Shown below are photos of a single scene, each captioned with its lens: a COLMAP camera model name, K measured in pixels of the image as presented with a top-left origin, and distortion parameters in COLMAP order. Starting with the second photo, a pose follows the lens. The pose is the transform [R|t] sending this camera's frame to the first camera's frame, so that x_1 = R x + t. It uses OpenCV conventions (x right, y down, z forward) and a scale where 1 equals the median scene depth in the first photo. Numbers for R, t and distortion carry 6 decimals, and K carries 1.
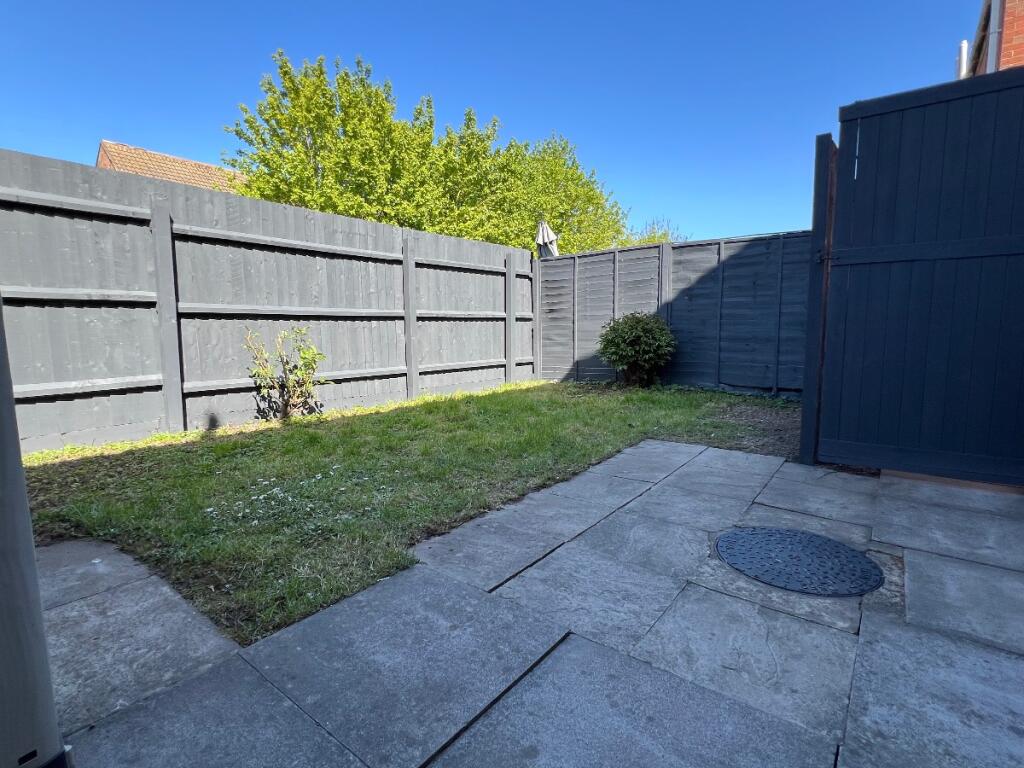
lens RADIAL K [[508.7, 0, 512.0], [0, 508.7, 384.0], [0, 0, 1]] dist [-0.000358, 0.000316]
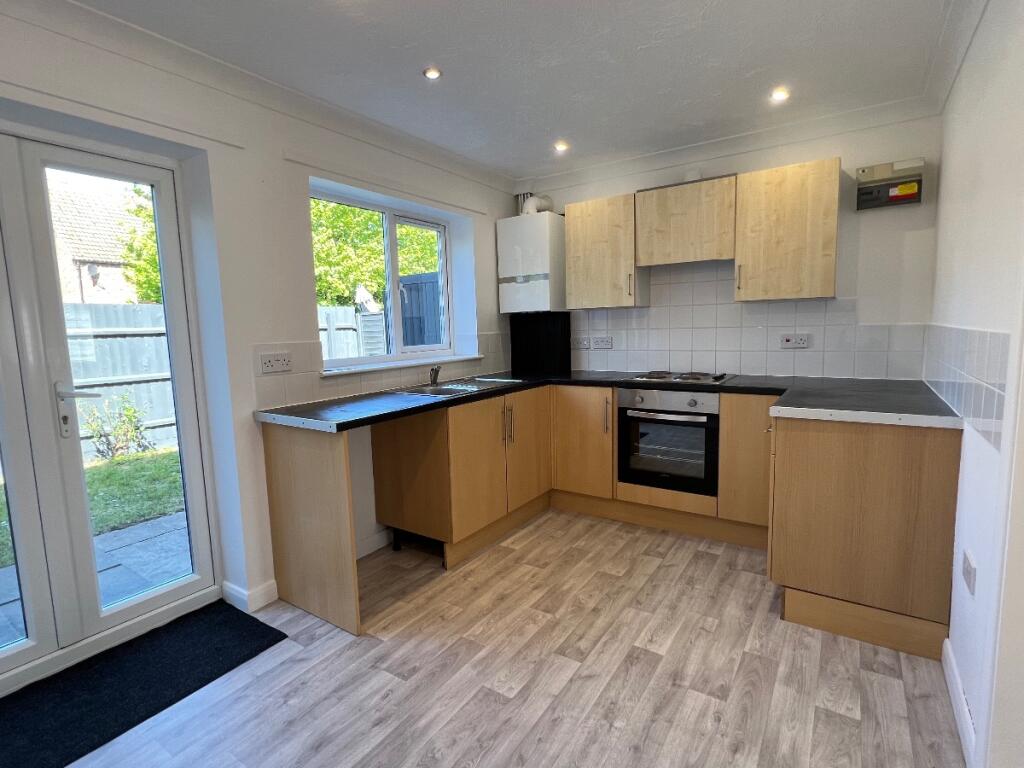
lens RADIAL K [[508.7, 0, 512.0], [0, 508.7, 384.0], [0, 0, 1]] dist [-0.000358, 0.000316]
pose [[0.997909, -0.034811, 0.054461, 1.000120], [0.034628, 0.999391, 0.004299, -0.175873], [-0.054577, -0.002404, 0.998507, -0.824718]]
